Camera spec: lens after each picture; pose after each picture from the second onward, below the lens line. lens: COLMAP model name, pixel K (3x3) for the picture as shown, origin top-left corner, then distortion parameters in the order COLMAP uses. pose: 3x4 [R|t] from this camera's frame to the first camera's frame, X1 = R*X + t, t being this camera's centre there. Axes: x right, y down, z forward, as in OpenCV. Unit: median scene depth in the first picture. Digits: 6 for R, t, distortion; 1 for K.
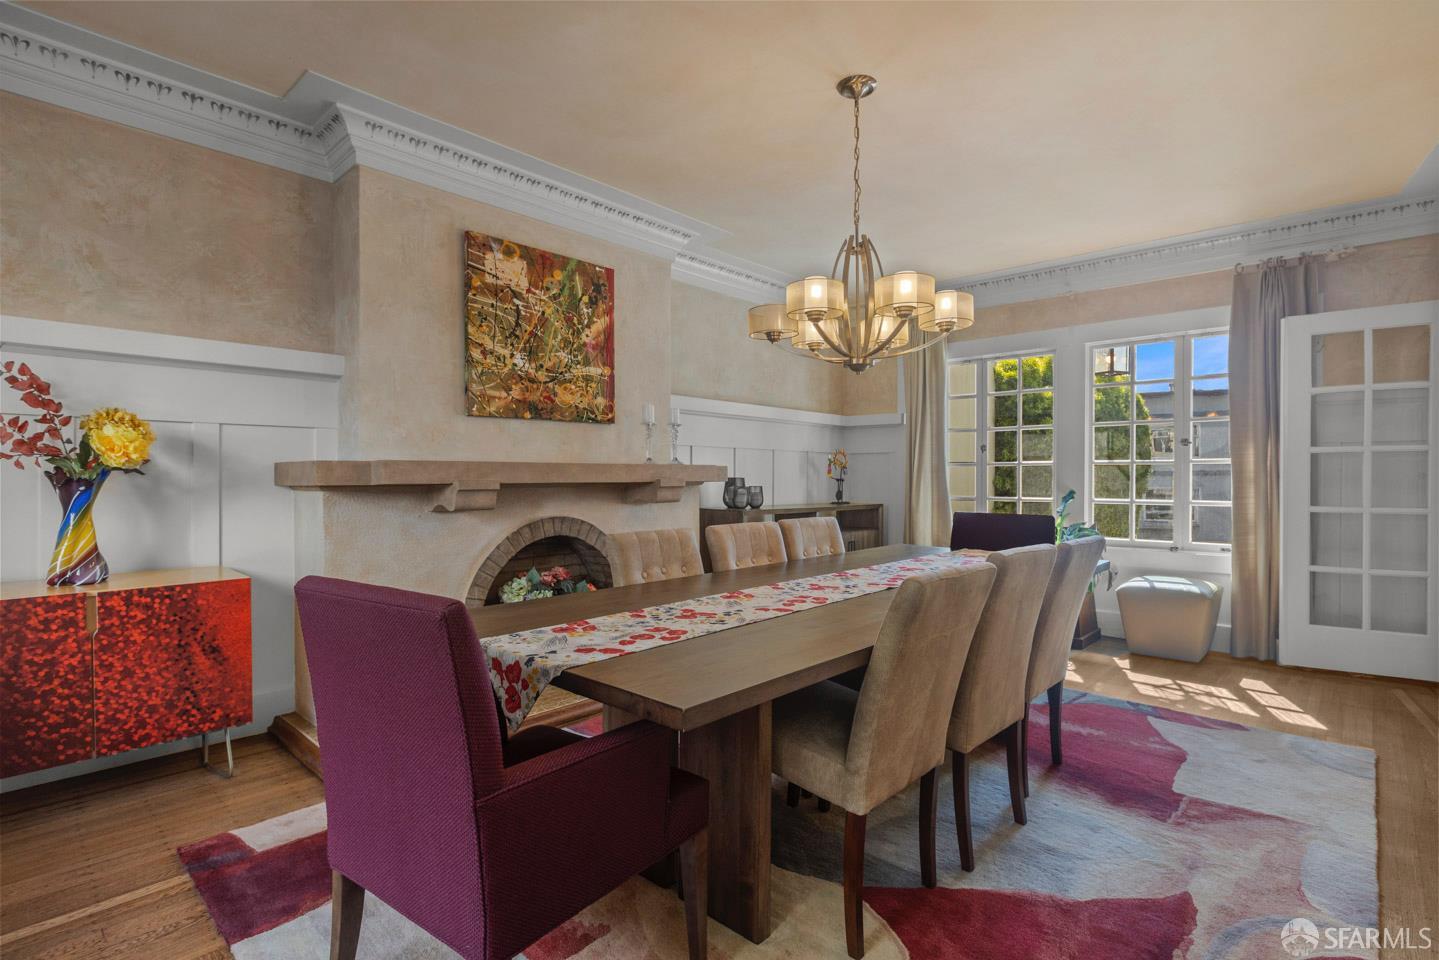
lens RADIAL K [[714.6, 0, 719.6], [0, 714.6, 478.7], [0, 0, 1]] dist [0.012223, -0.000266]
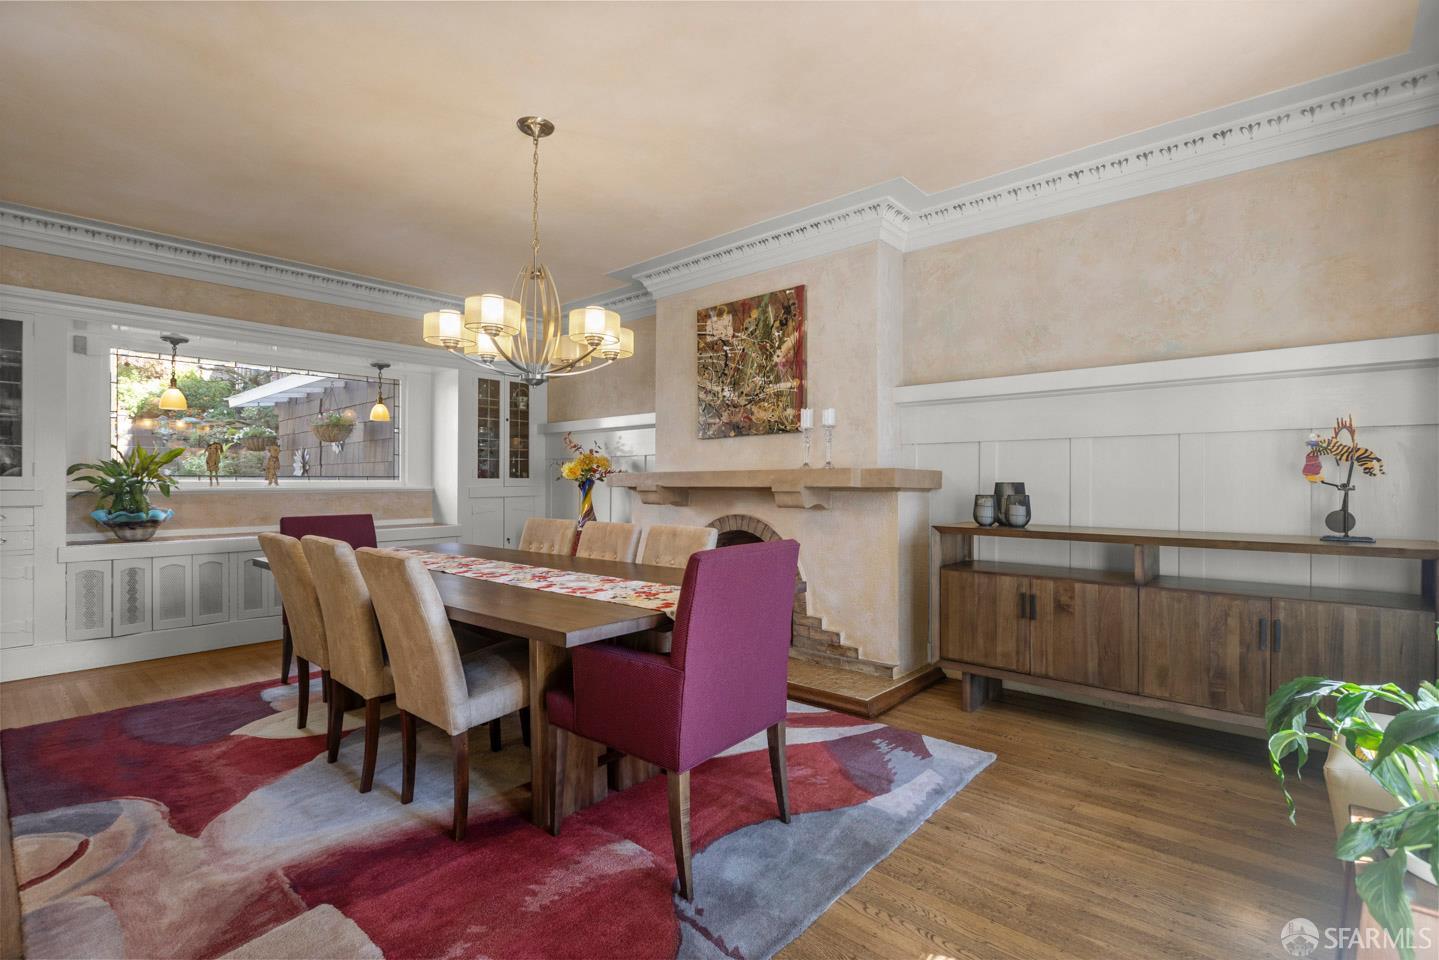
lens RADIAL K [[655.0, 0, 719.2], [0, 655.0, 482.8], [0, 0, 1]] dist [-0.008208, 0.000234]
pose [[0.018556, -0.005470, -0.999813, 0.868375], [-0.007371, 0.999957, -0.005608, 0.005087], [0.999801, 0.007474, 0.018515, 0.923254]]
